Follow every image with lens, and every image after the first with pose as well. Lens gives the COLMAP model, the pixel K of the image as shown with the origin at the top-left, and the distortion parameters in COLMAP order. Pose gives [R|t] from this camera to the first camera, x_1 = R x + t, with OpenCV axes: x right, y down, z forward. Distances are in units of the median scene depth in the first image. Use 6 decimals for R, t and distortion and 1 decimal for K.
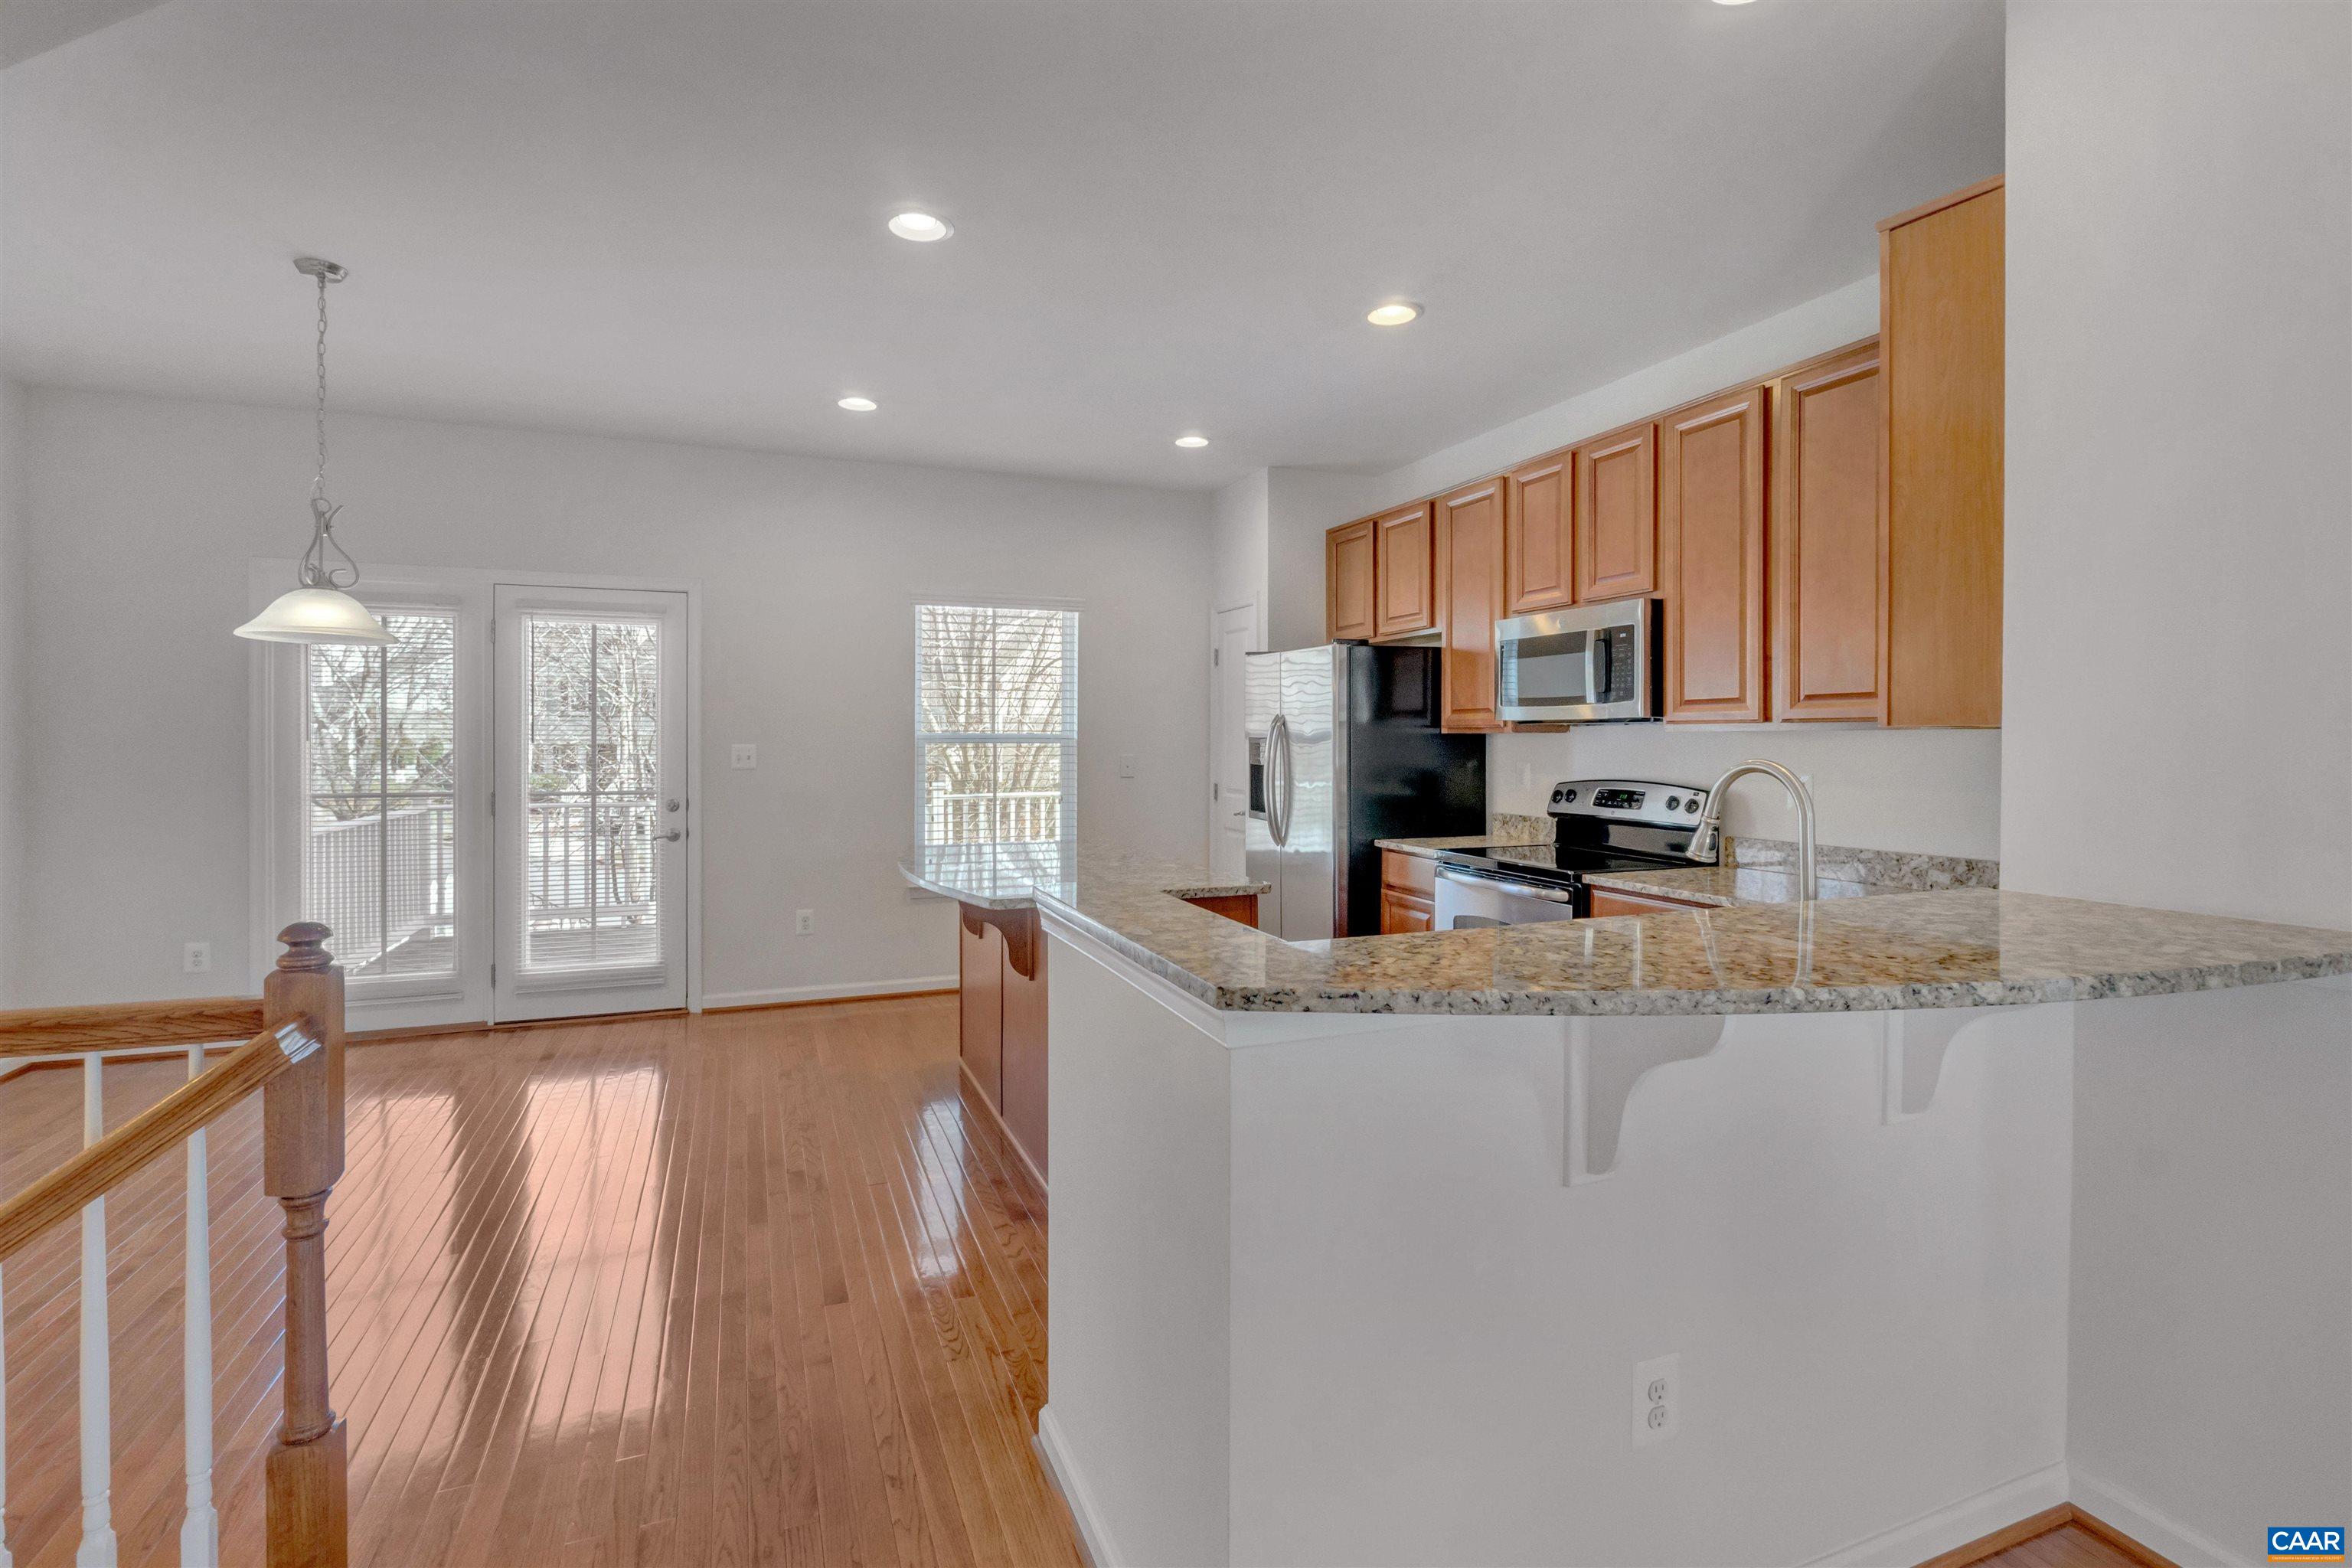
lens RADIAL K [[1054.5, 0, 1162.0], [0, 1054.5, 737.5], [0, 0, 1]] dist [-0.000229, -0.000216]
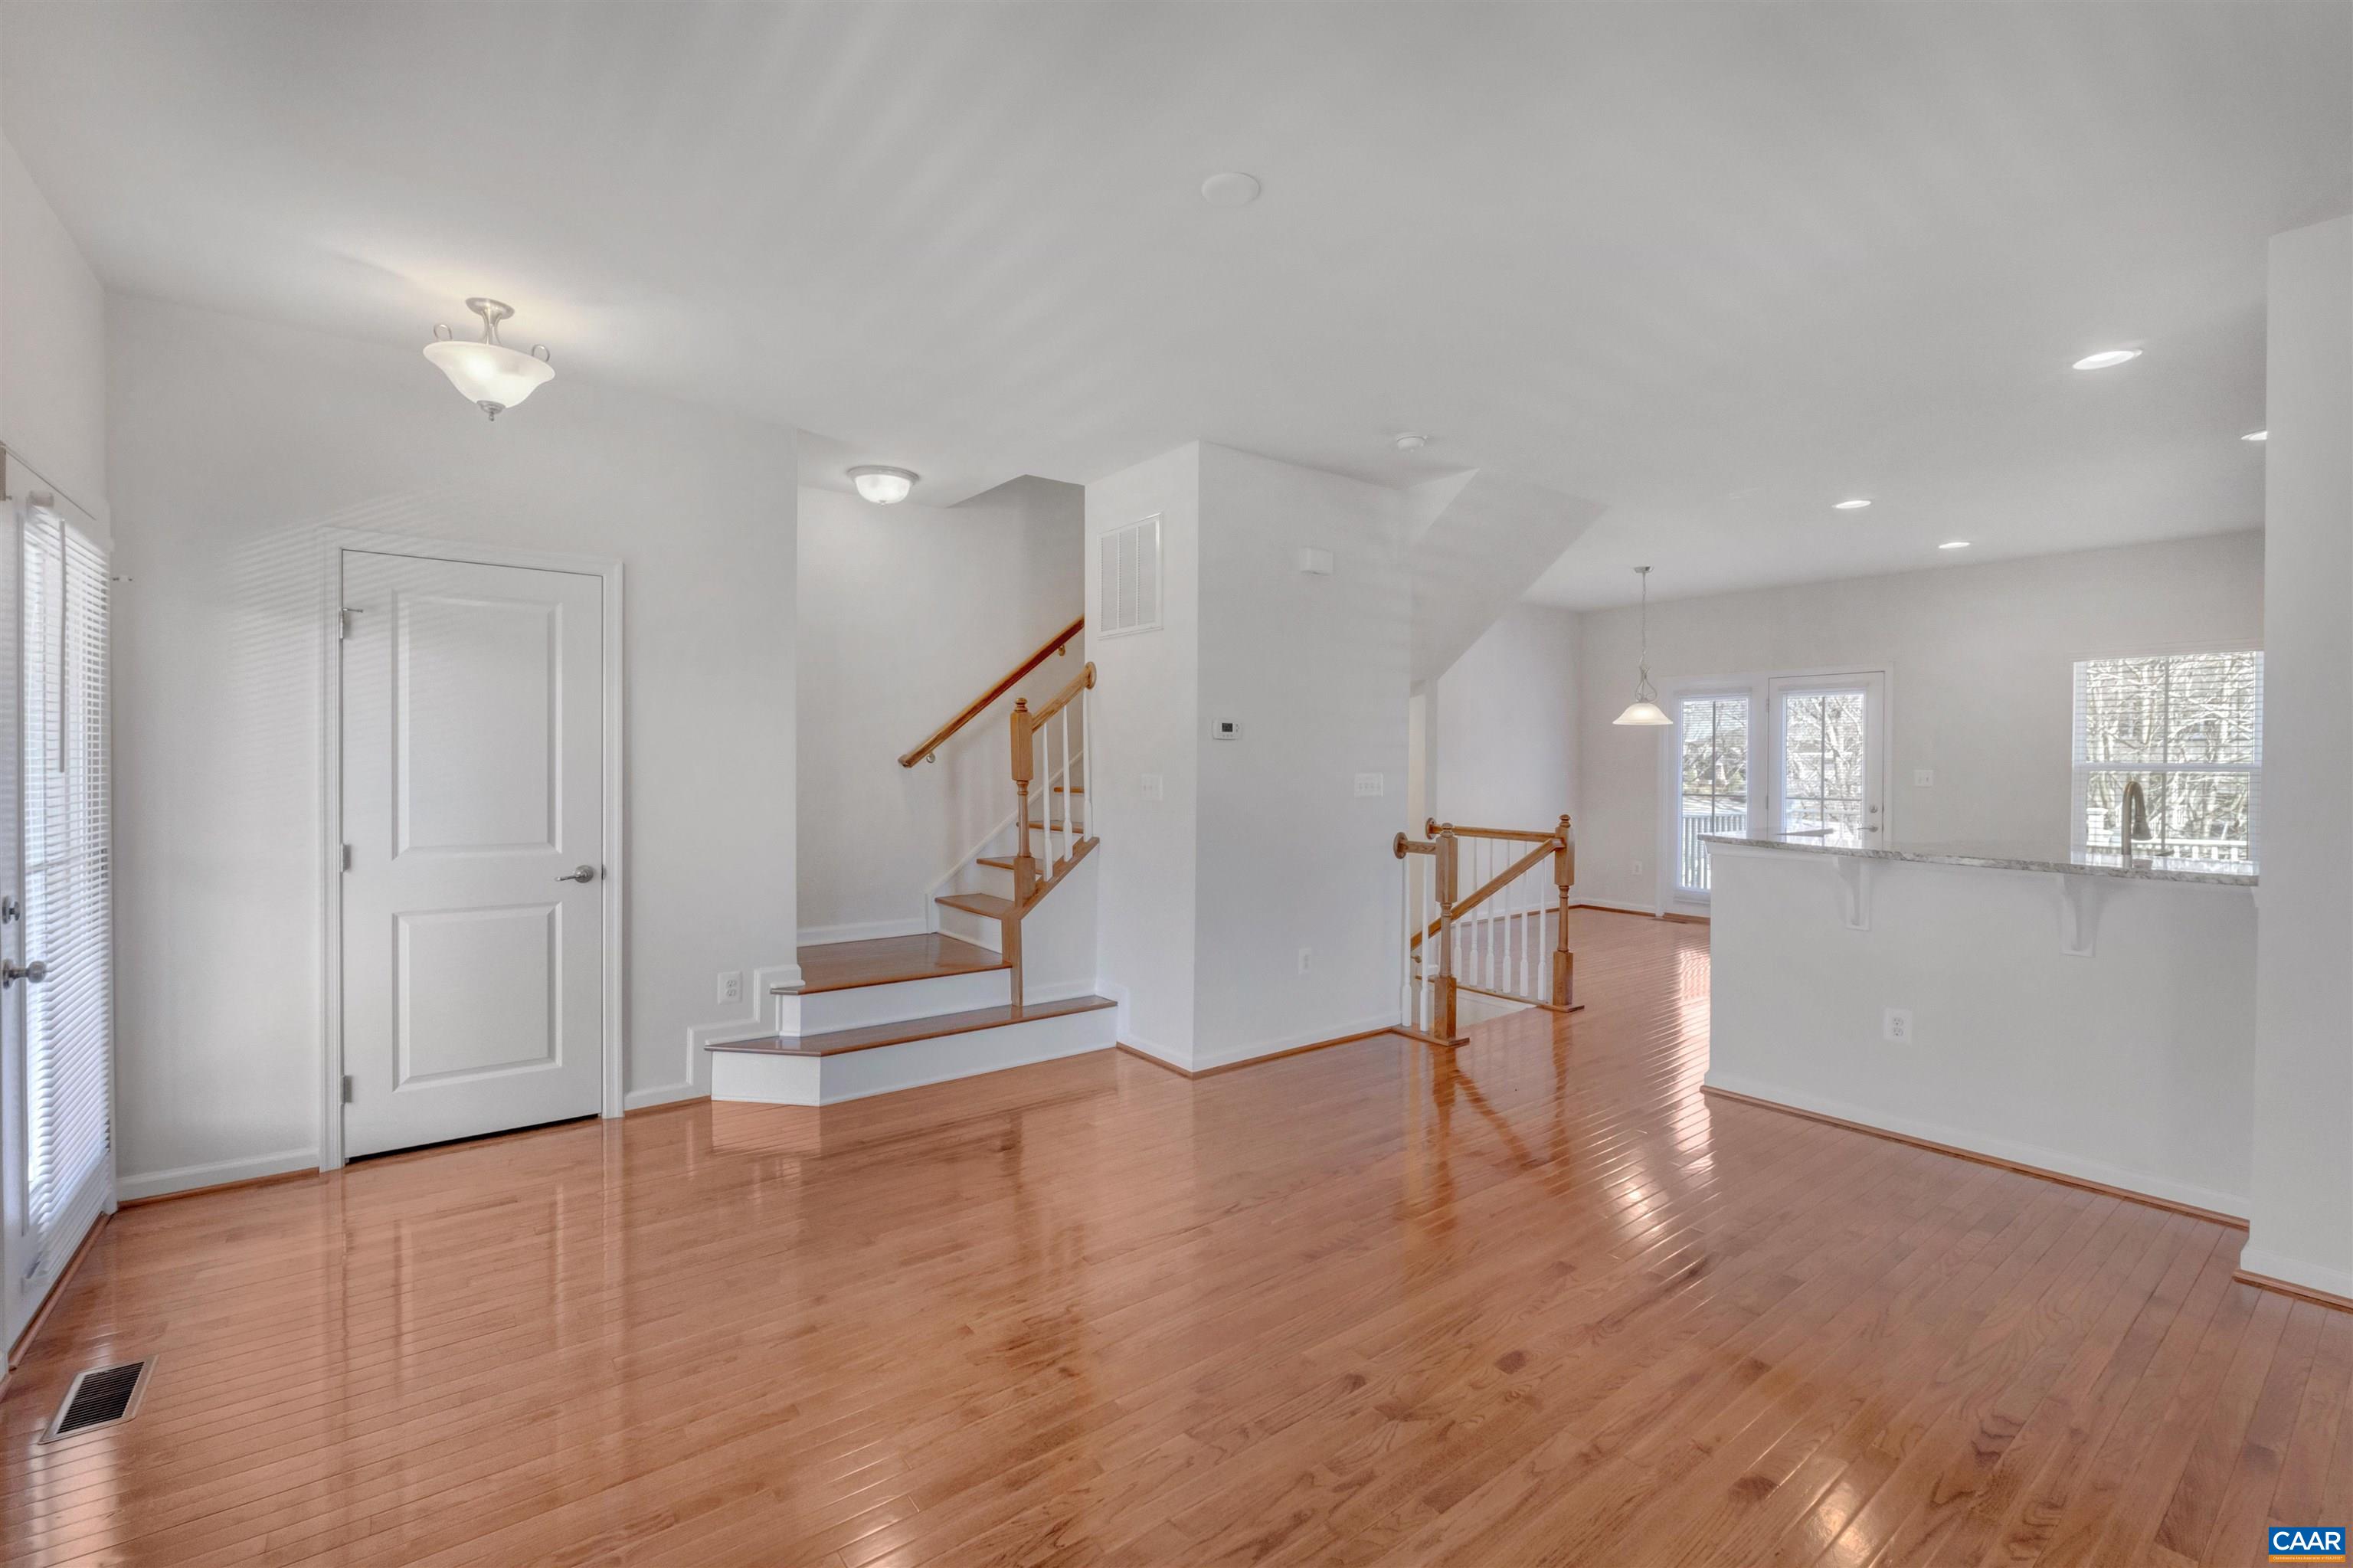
lens RADIAL K [[1008.8, 0, 1176.5], [0, 1008.8, 784.0], [0, 0, 1]] dist [0.000946, 0.000044]
pose [[0.273245, 0.021854, -0.961696, 0.689671], [-0.004093, 0.999759, 0.021556, -0.000392], [0.961936, -0.001954, 0.273269, -0.397575]]
